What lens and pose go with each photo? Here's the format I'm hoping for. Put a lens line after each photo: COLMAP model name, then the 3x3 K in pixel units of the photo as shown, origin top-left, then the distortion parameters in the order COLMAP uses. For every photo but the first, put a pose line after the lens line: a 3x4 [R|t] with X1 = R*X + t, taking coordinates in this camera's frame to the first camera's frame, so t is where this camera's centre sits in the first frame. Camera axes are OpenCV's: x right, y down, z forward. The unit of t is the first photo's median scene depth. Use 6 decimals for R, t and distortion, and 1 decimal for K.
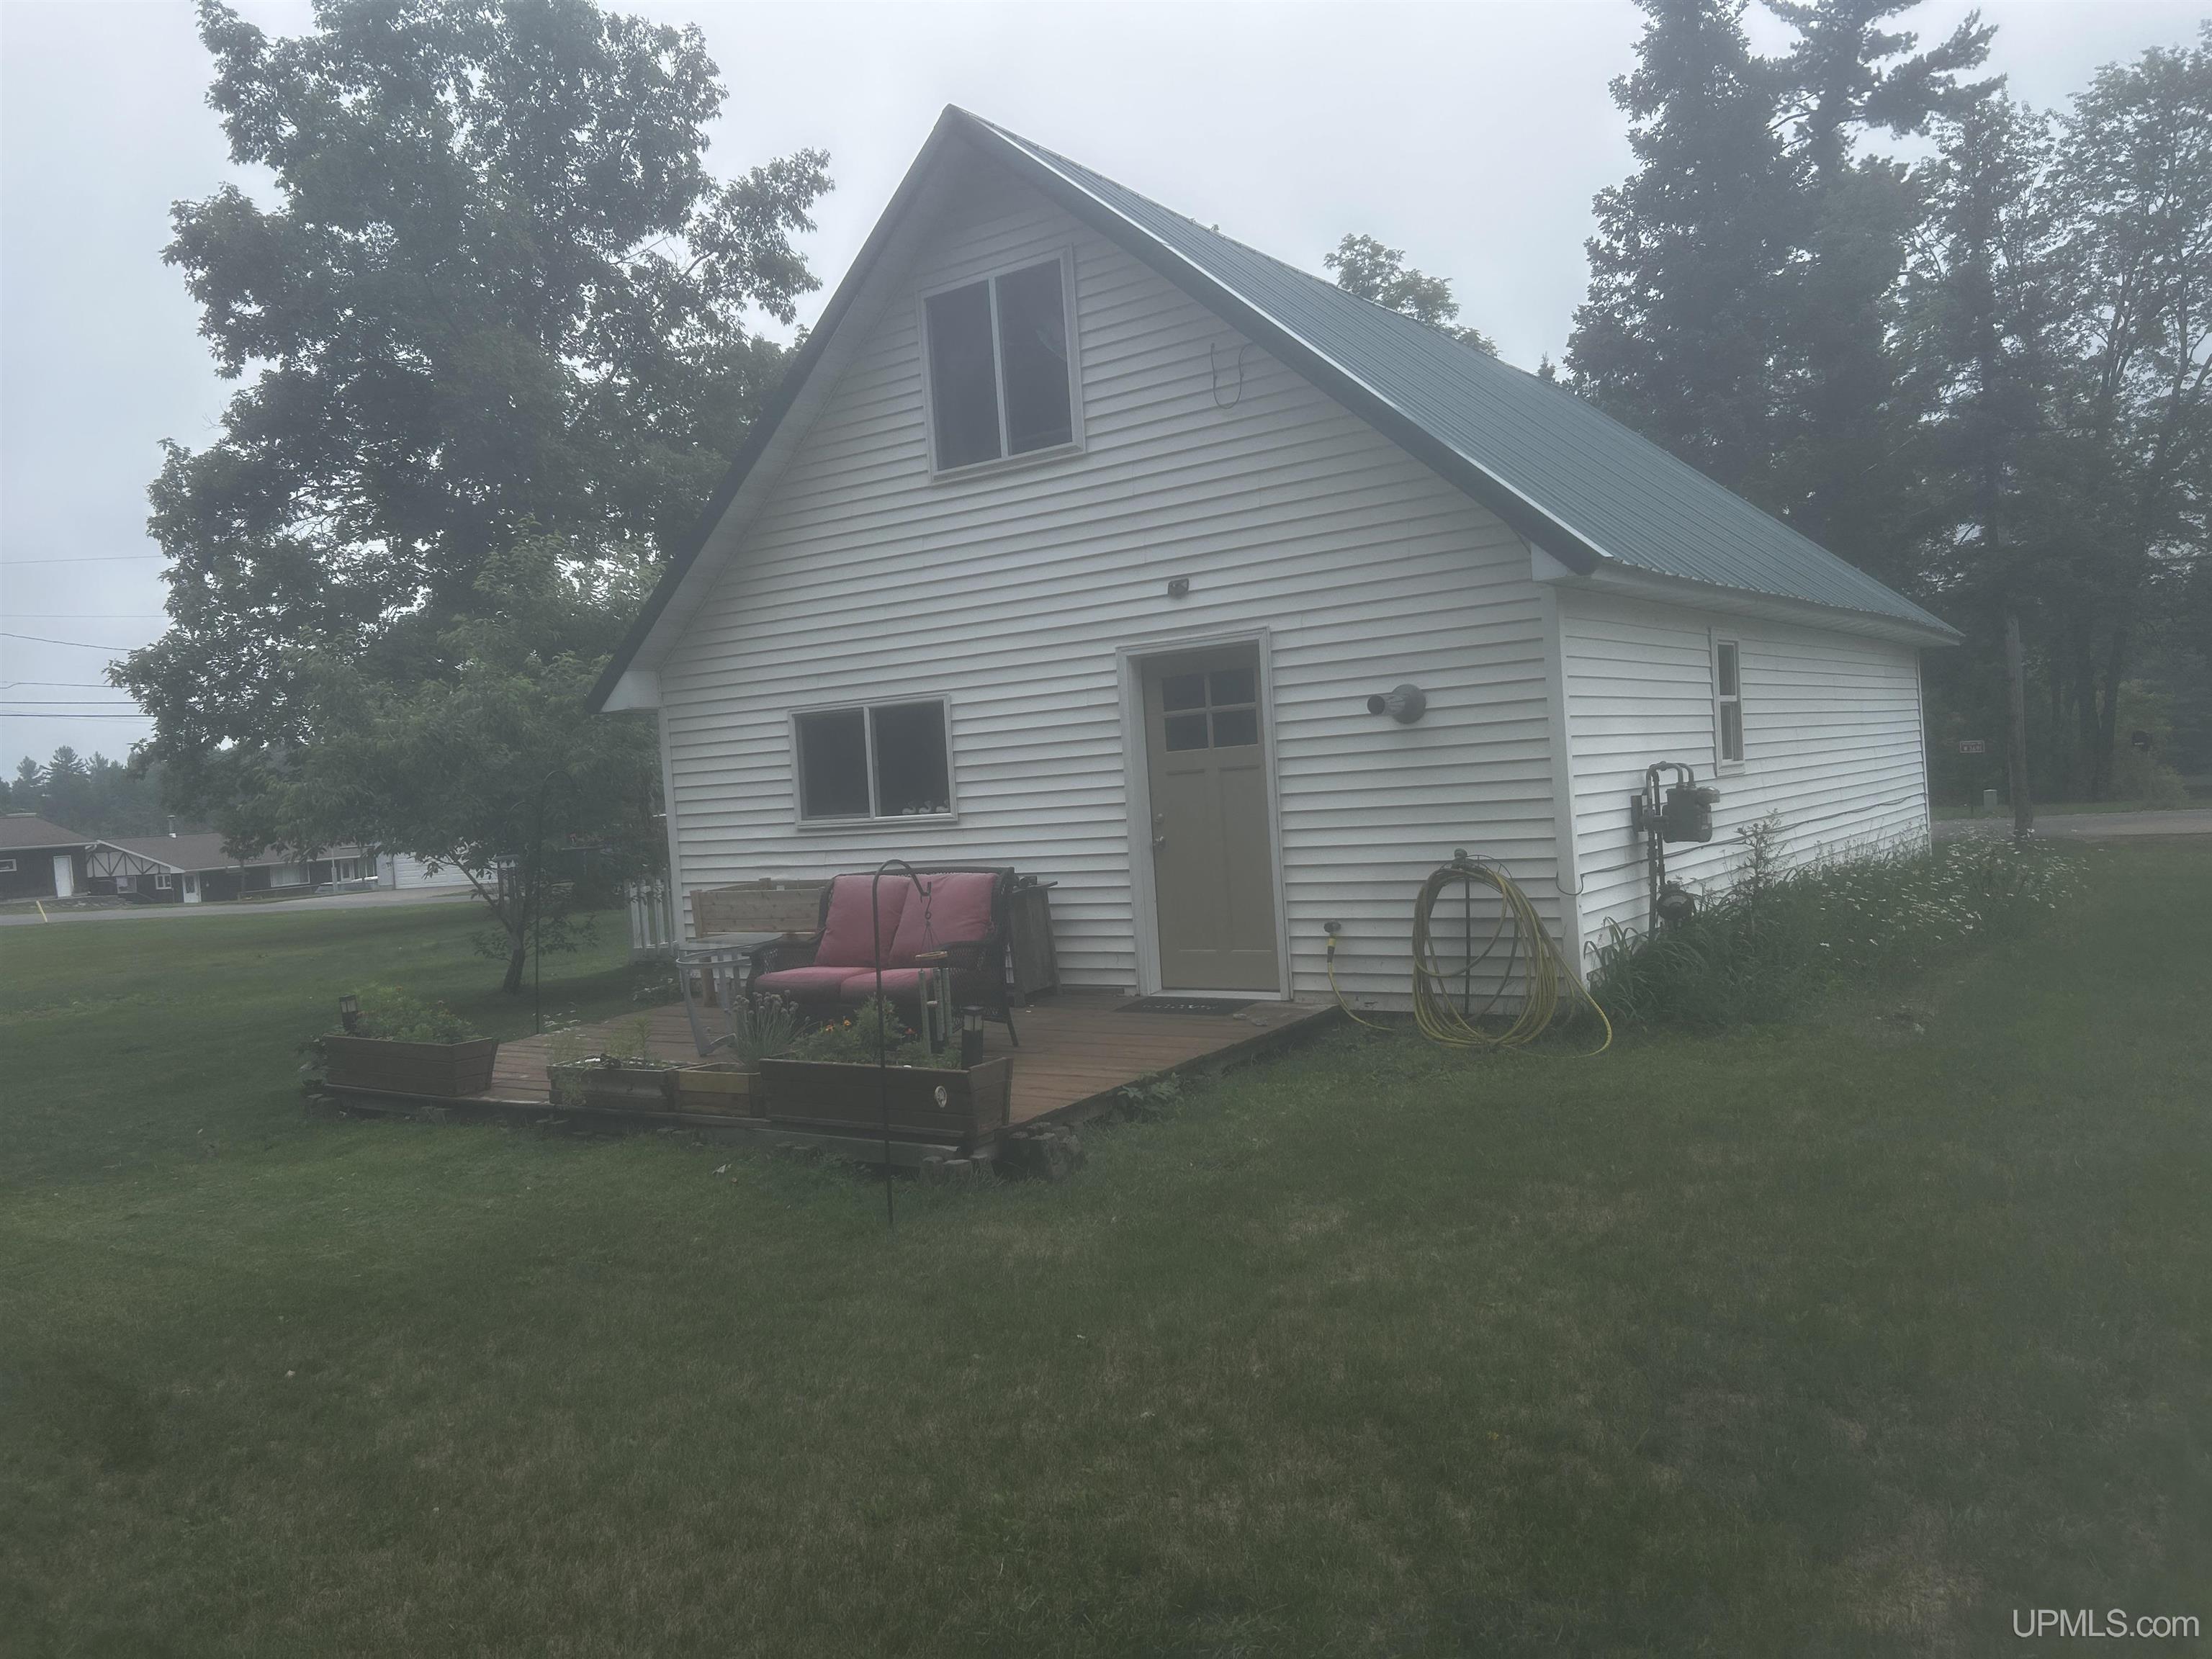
lens RADIAL K [[1648.0, 0, 1101.6], [0, 1648.0, 841.4], [0, 0, 1]] dist [0.057144, -0.042455]
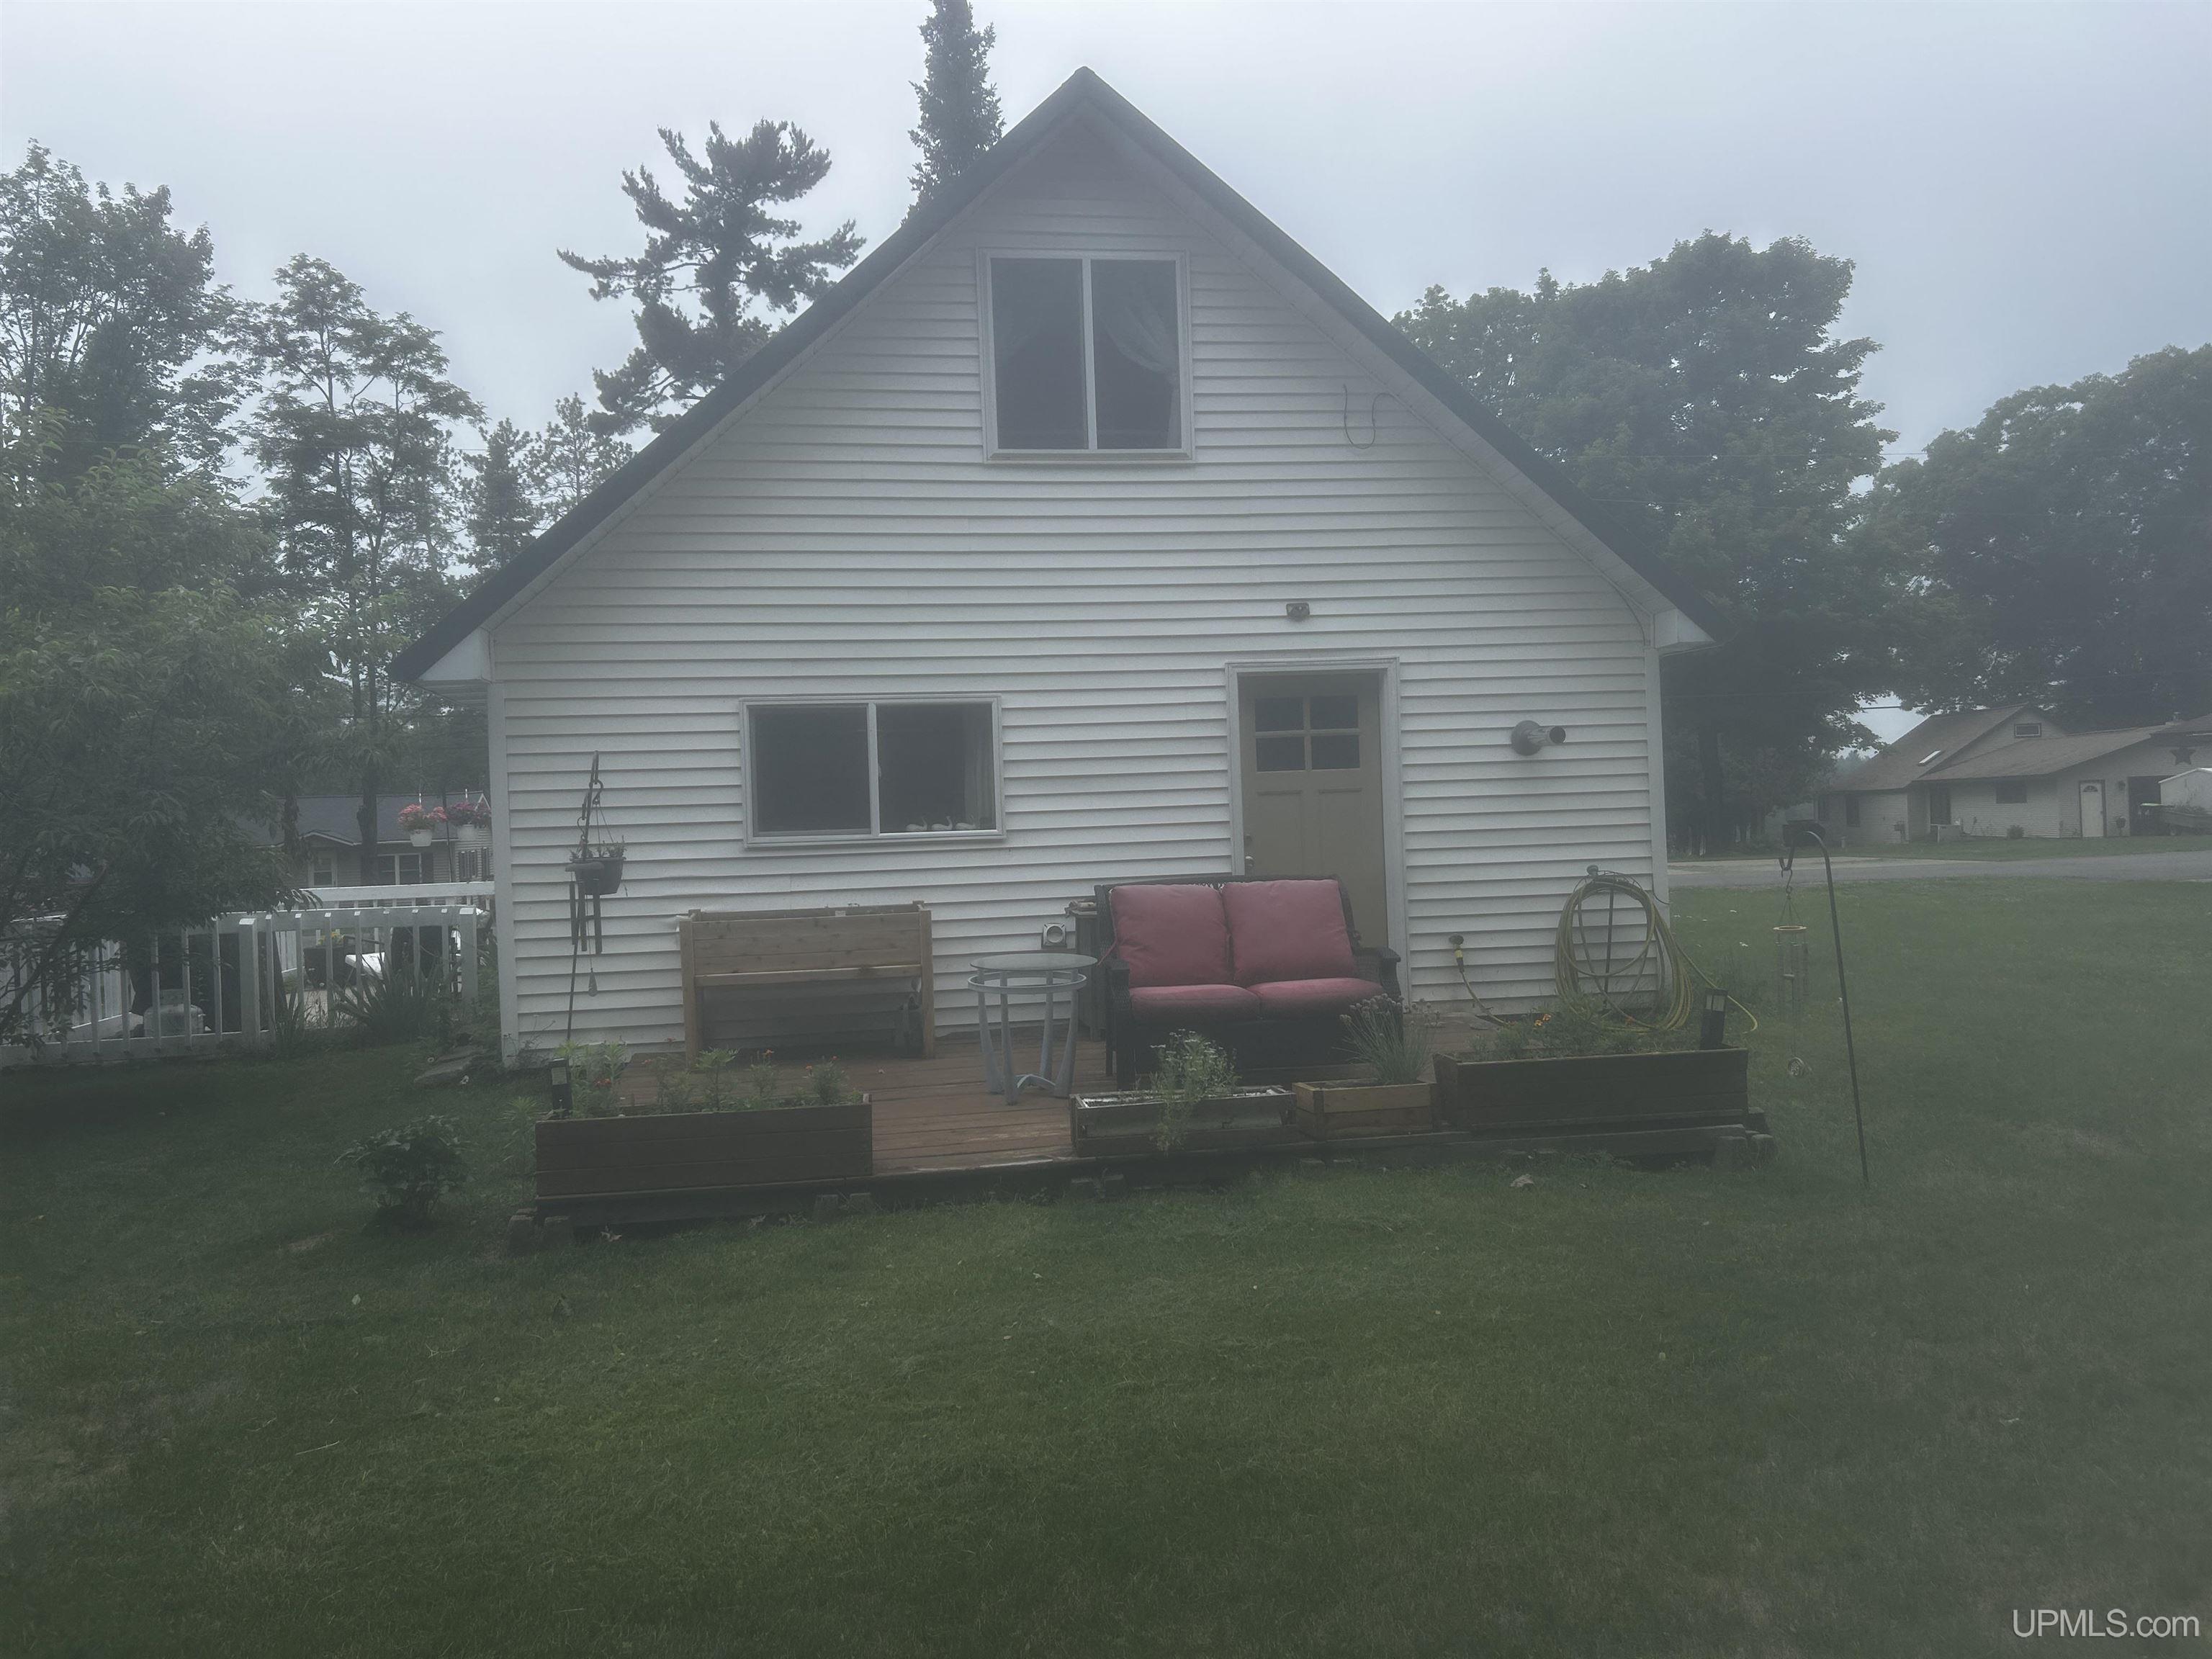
lens RADIAL K [[1648.0, 0, 1106.3], [0, 1648.0, 817.2], [0, 0, 1]] dist [0.057144, -0.042455]
pose [[0.729198, 0.043732, 0.682904, -0.661274], [0.009526, 0.997210, -0.074032, 0.042699], [-0.684237, 0.060490, 0.726747, 0.318800]]
